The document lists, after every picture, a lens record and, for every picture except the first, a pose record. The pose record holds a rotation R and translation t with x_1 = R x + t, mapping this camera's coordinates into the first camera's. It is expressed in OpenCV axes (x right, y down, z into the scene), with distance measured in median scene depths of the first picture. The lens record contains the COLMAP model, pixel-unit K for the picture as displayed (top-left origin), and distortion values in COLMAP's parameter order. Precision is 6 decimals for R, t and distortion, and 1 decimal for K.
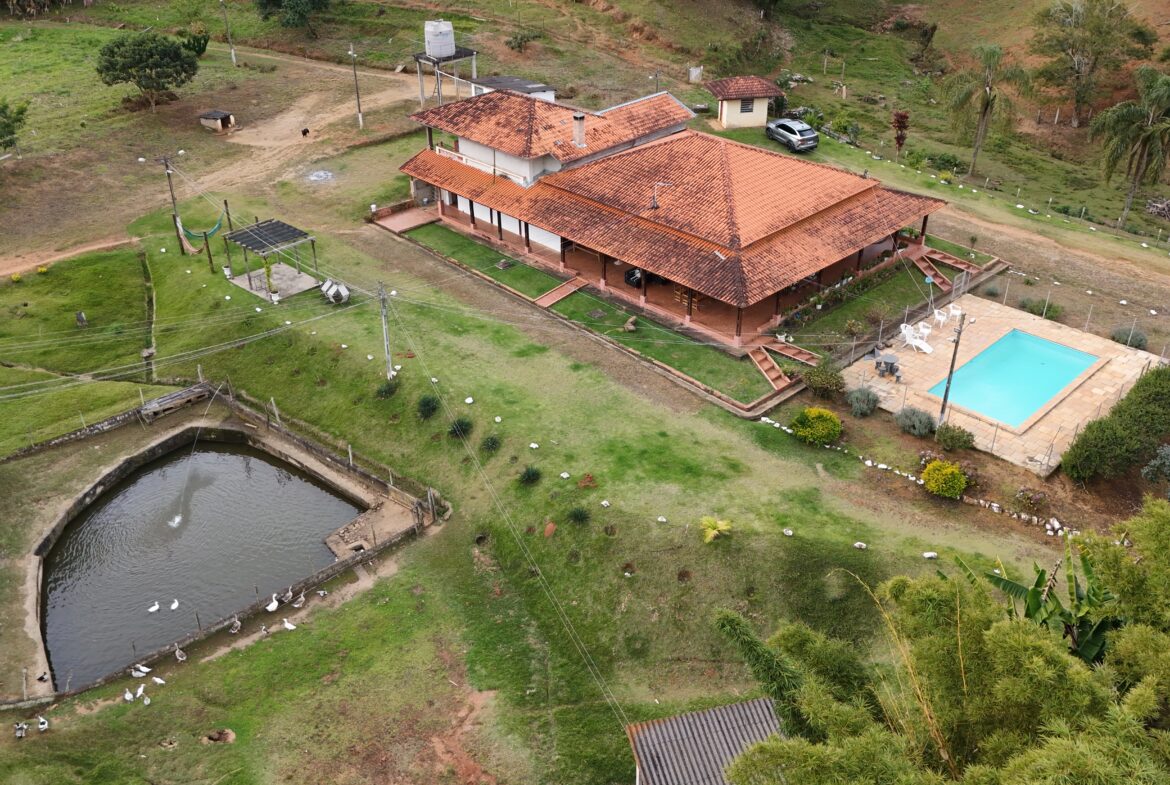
lens RADIAL K [[1024.8, 0, 585.0], [0, 1024.8, 392.5], [0, 0, 1]] dist [0.100324, -0.139540]
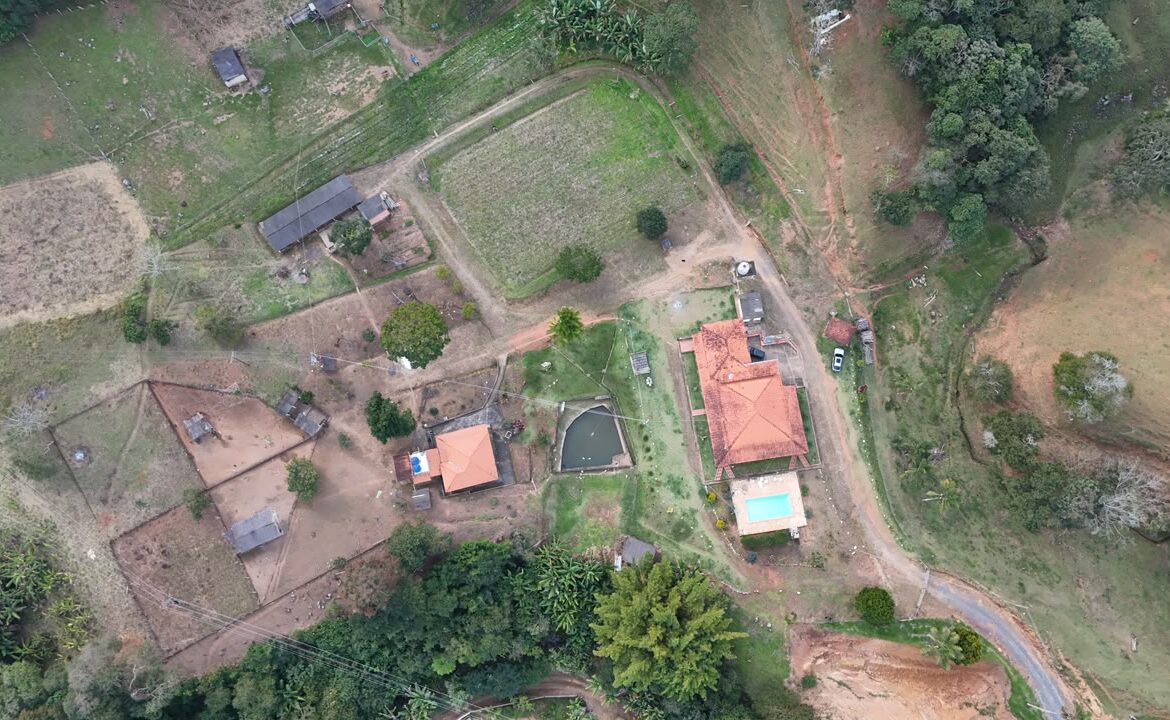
lens RADIAL K [[938.3, 0, 585.0], [0, 938.3, 360.0], [0, 0, 1]] dist [0.109879, -0.153065]
pose [[0.812971, 0.567354, -0.131100, -0.025051], [-0.290817, 0.590647, 0.752703, -3.018580], [0.504483, -0.573799, 0.645175, -1.486596]]
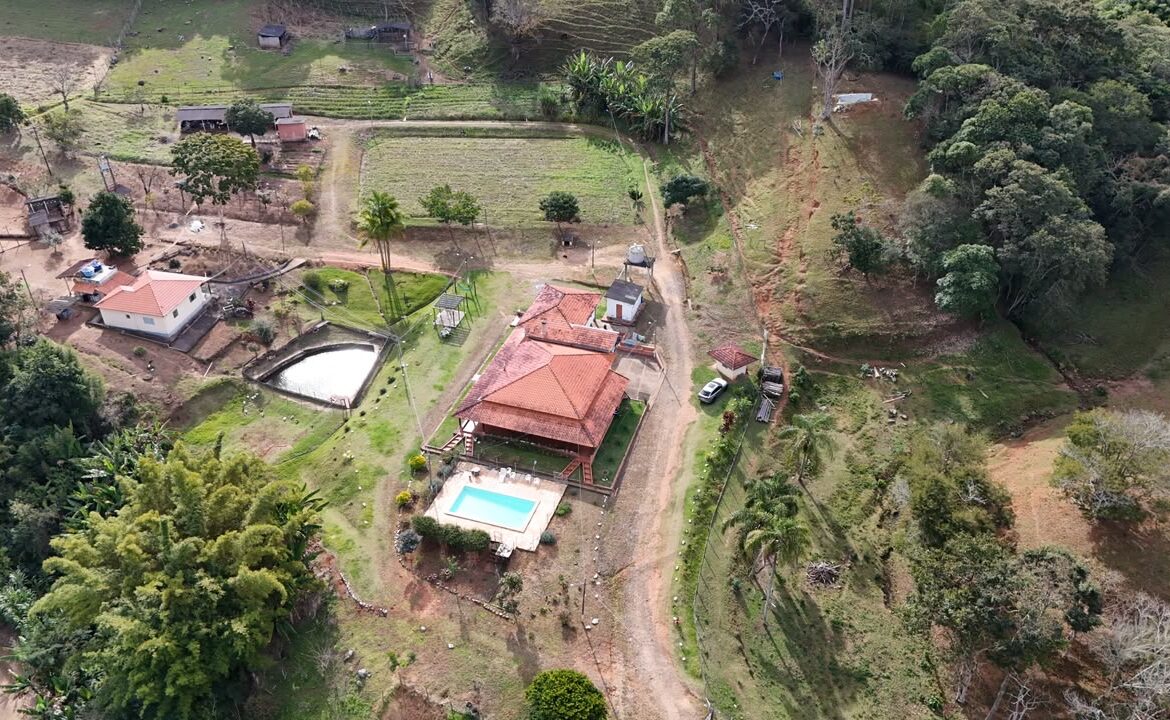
lens RADIAL K [[938.3, 0, 585.0], [0, 938.3, 360.0], [0, 0, 1]] dist [0.109879, -0.153065]
pose [[0.455795, 0.524937, -0.718813, 1.869501], [-0.467495, 0.828405, 0.308534, -1.050521], [0.757429, 0.195413, 0.622988, -0.233858]]
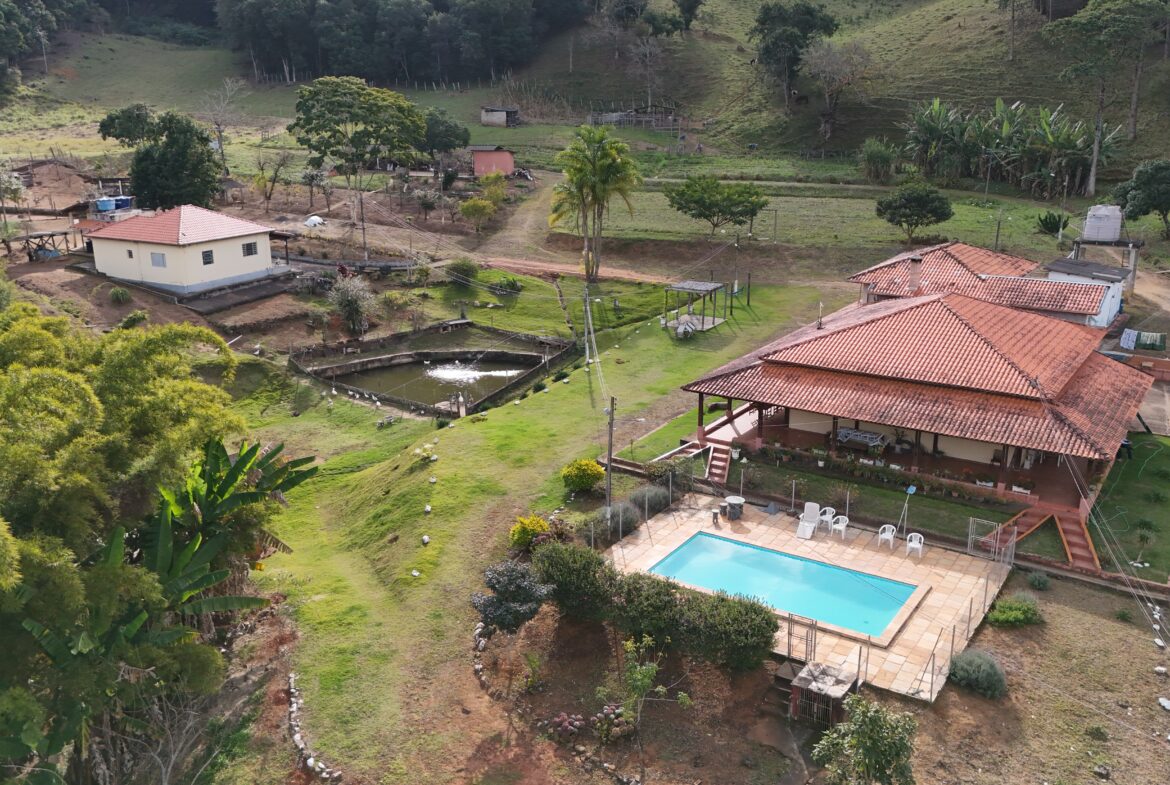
lens RADIAL K [[1024.8, 0, 585.0], [0, 1024.8, 392.5], [0, 0, 1]] dist [0.100324, -0.139540]
pose [[0.210345, 0.286051, -0.934842, 1.060418], [-0.506267, 0.849902, 0.146148, -0.173594], [0.836330, 0.442539, 0.323591, 0.572195]]
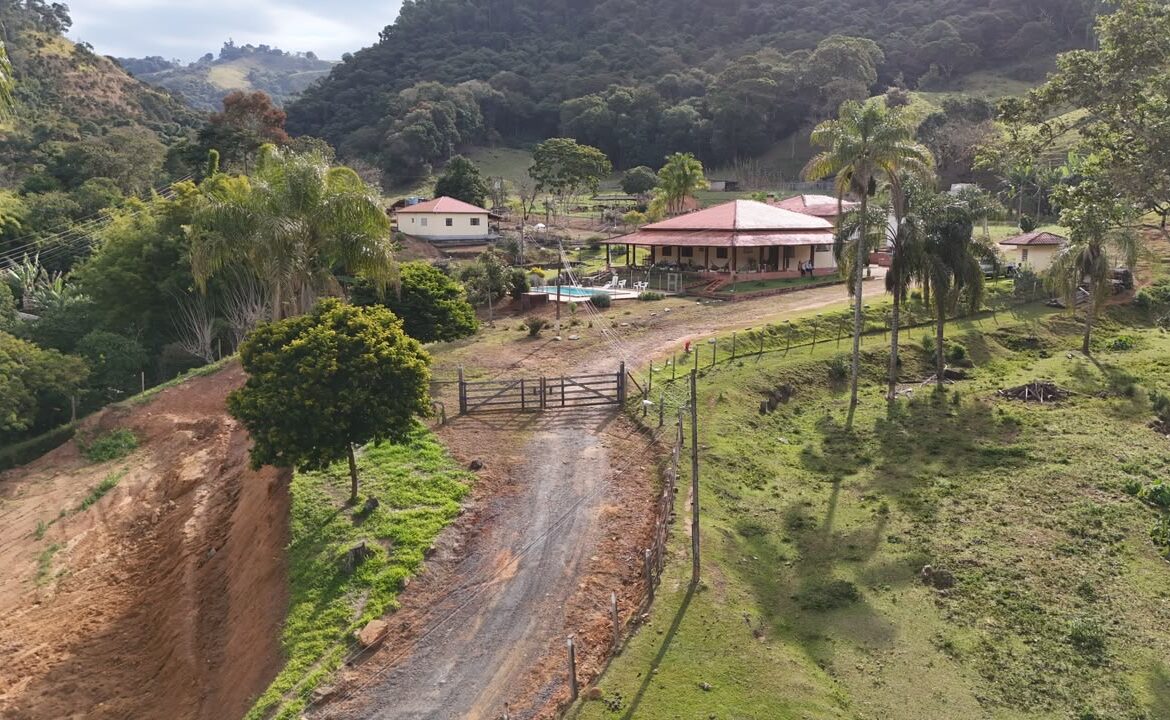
lens RADIAL K [[938.3, 0, 585.0], [0, 938.3, 360.0], [0, 0, 1]] dist [0.109879, -0.153065]
pose [[-0.165083, 0.156542, -0.973777, 1.929796], [-0.512560, 0.829908, 0.220307, -0.276045], [0.842633, 0.535488, -0.056766, 1.173343]]
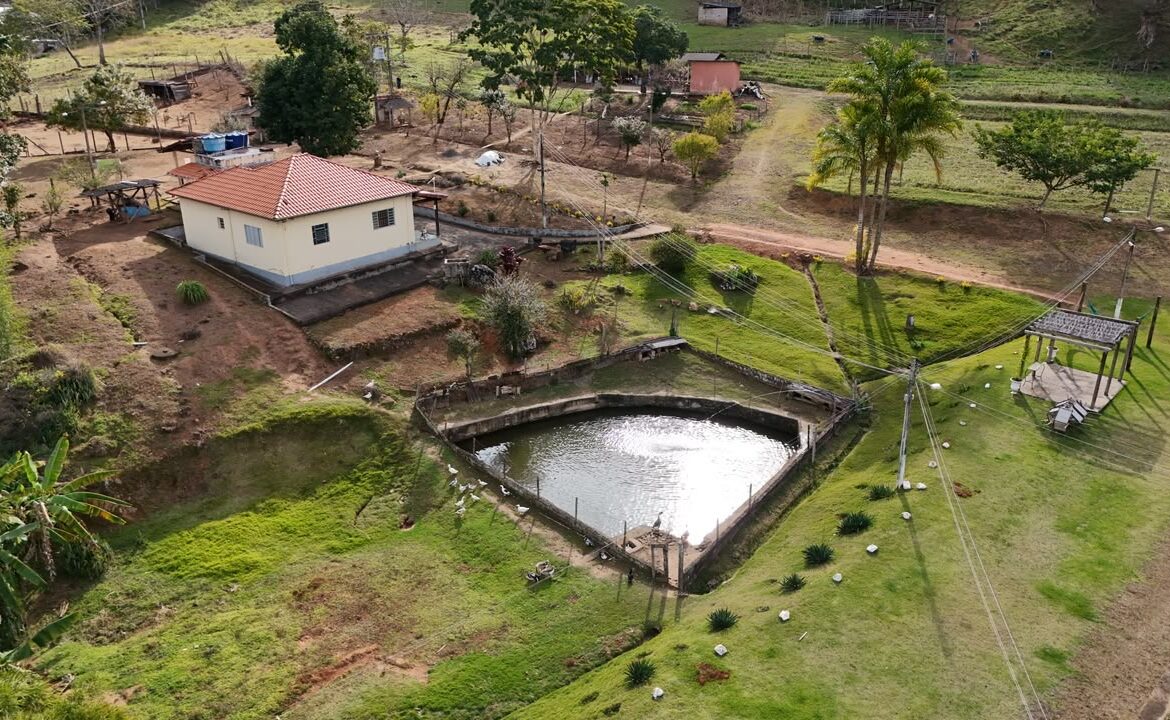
lens RADIAL K [[938.3, 0, 585.0], [0, 938.3, 360.0], [0, 0, 1]] dist [0.109879, -0.153065]
pose [[0.017852, 0.381560, -0.924172, 0.409036], [-0.515429, 0.795545, 0.318498, -0.188569], [0.856746, 0.470659, 0.210869, 0.603420]]
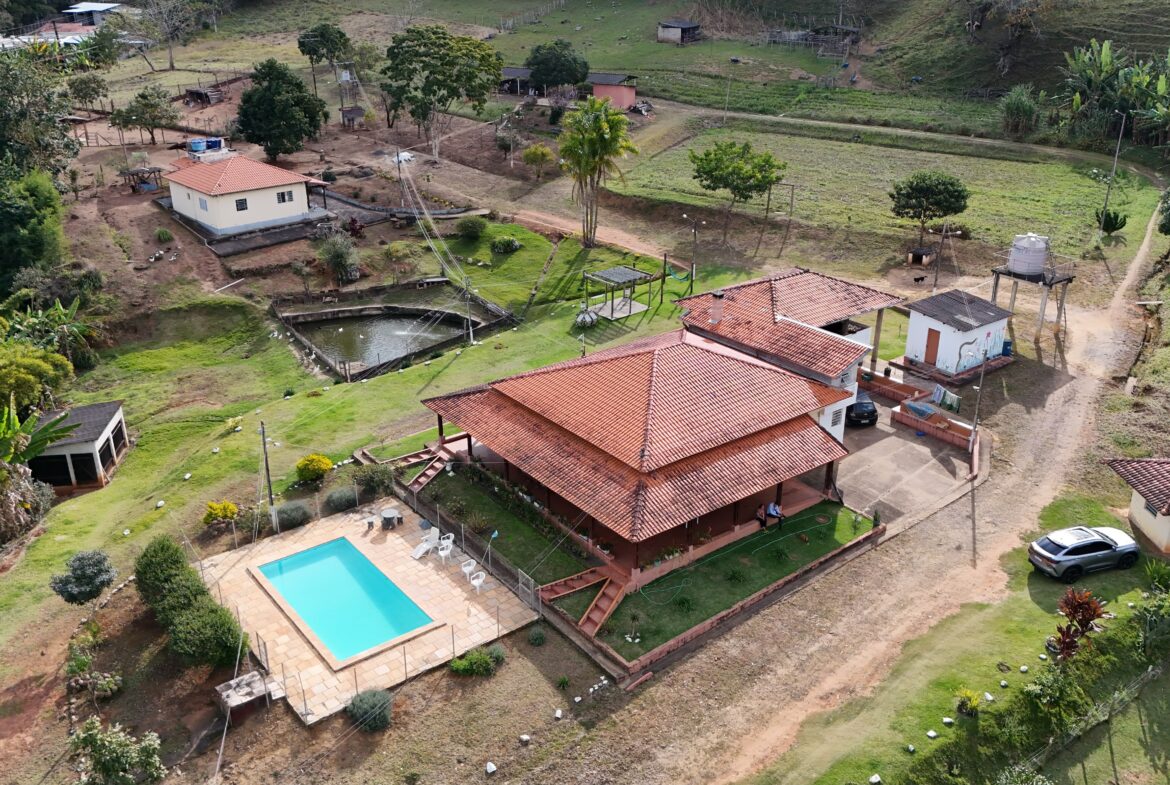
lens RADIAL K [[1024.8, 0, 585.0], [0, 1024.8, 392.5], [0, 0, 1]] dist [0.100324, -0.139540]
pose [[-0.122645, 0.407628, -0.904874, 1.156998], [-0.514629, 0.753478, 0.409179, -0.649141], [0.848596, 0.515858, 0.117367, 0.986905]]
